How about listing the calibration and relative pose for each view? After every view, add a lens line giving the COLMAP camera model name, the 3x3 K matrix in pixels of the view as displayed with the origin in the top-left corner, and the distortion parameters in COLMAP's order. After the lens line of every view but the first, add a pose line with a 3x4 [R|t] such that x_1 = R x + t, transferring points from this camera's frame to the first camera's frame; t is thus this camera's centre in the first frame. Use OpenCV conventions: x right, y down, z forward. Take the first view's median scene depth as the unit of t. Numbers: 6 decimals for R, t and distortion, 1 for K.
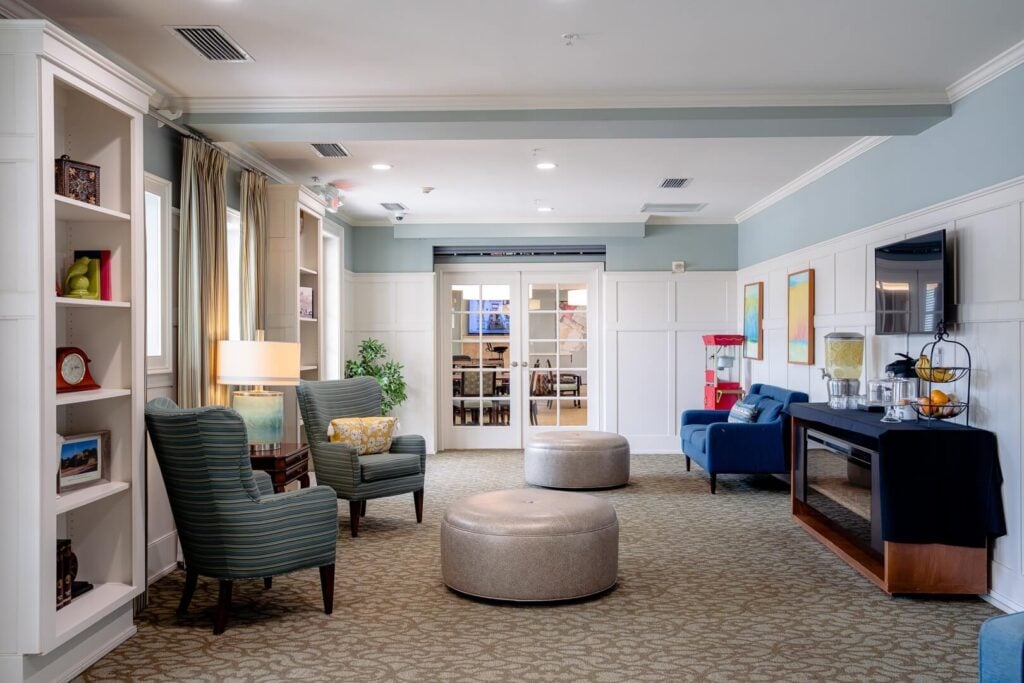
lens RADIAL K [[751.6, 0, 549.1], [0, 751.6, 338.7], [0, 0, 1]] dist [-0.099064, 0.100249]
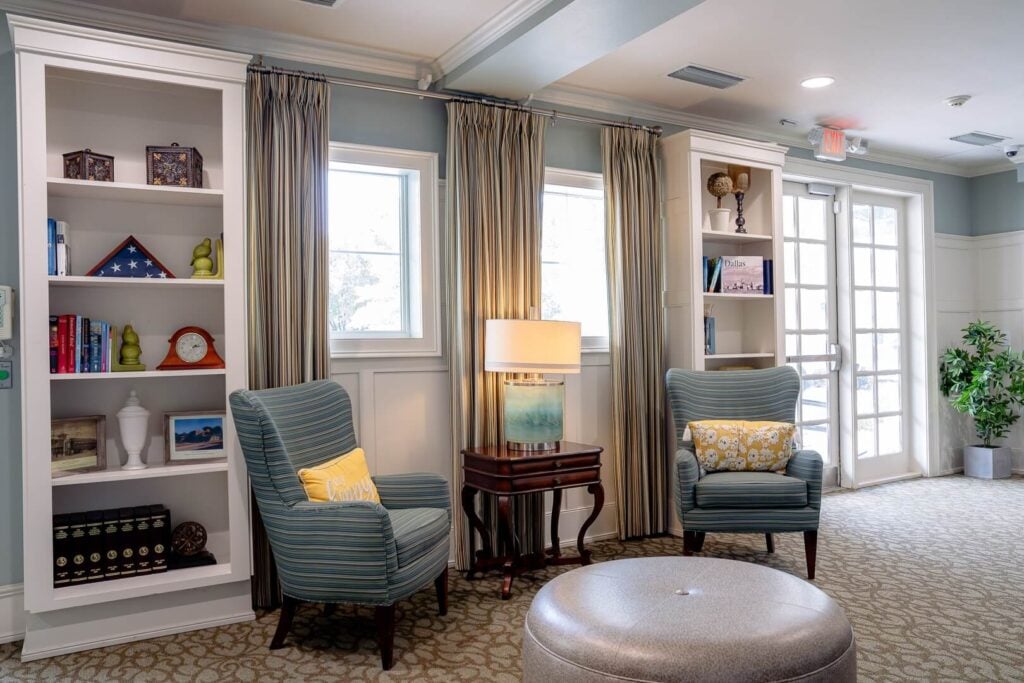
lens RADIAL K [[751.6, 0, 549.1], [0, 751.6, 338.7], [0, 0, 1]] dist [-0.099064, 0.100249]
pose [[0.565622, -0.016377, -0.824502, 0.346519], [0.022832, 0.999731, -0.004195, 0.030714], [0.824349, -0.016452, 0.565843, 0.574258]]
